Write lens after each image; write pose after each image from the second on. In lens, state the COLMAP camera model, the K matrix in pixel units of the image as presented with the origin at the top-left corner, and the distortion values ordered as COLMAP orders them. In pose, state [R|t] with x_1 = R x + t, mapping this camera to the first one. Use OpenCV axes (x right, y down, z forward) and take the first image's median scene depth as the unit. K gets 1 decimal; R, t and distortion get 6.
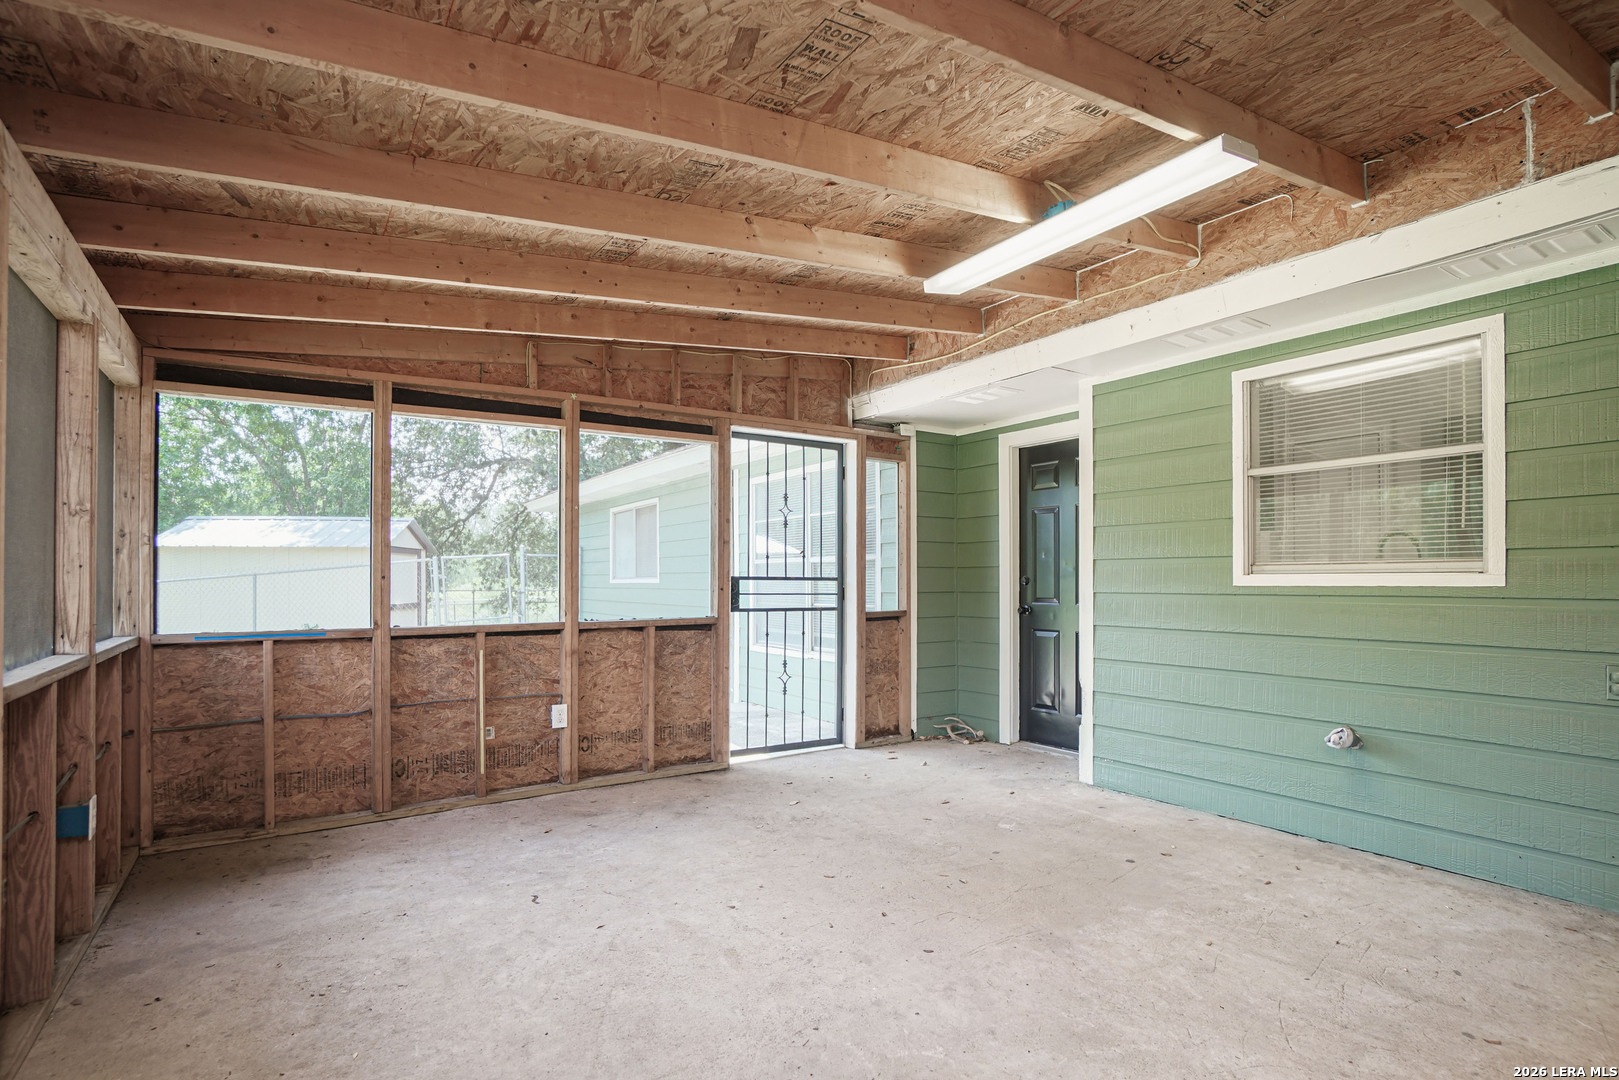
lens RADIAL K [[780.4, 0, 799.3], [0, 780.4, 557.1], [0, 0, 1]] dist [-0.060193, 0.028820]
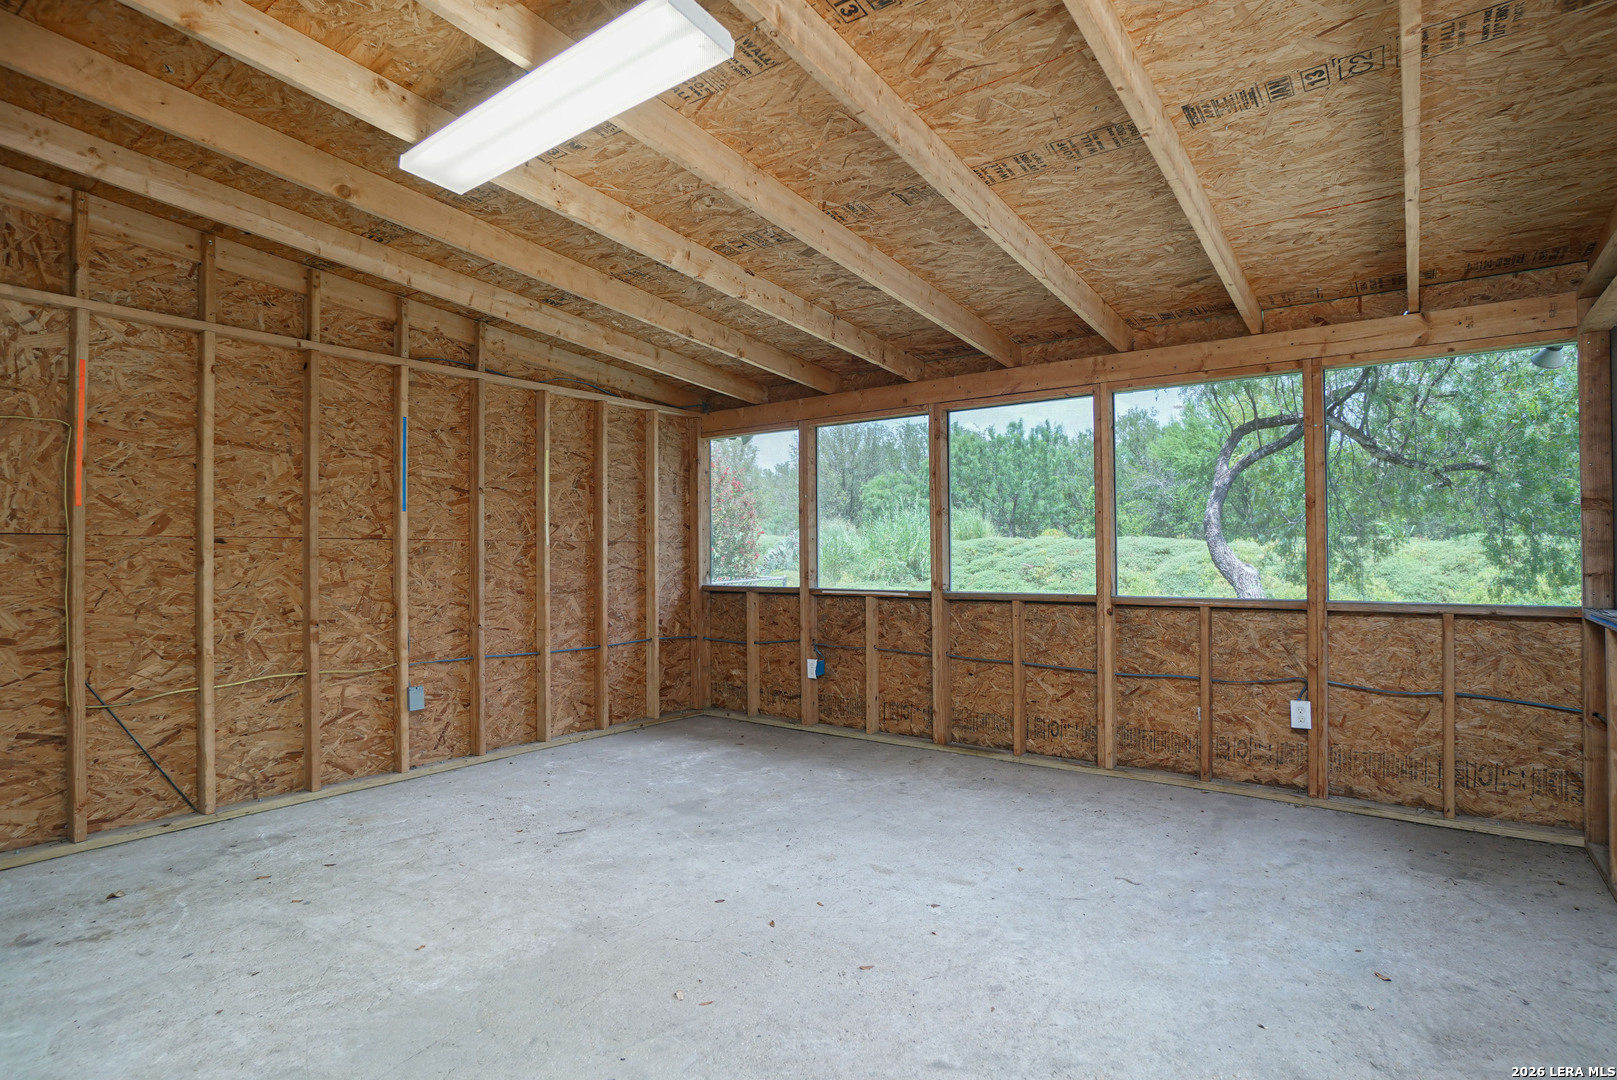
lens RADIAL K [[779.4, 0, 798.3], [0, 779.4, 557.1], [0, 0, 1]] dist [-0.060193, 0.028820]
pose [[-0.952964, 0.011456, -0.302868, 0.372878], [0.017808, 0.999675, -0.018219, 0.058454], [0.302561, -0.022756, -0.952858, 2.012112]]
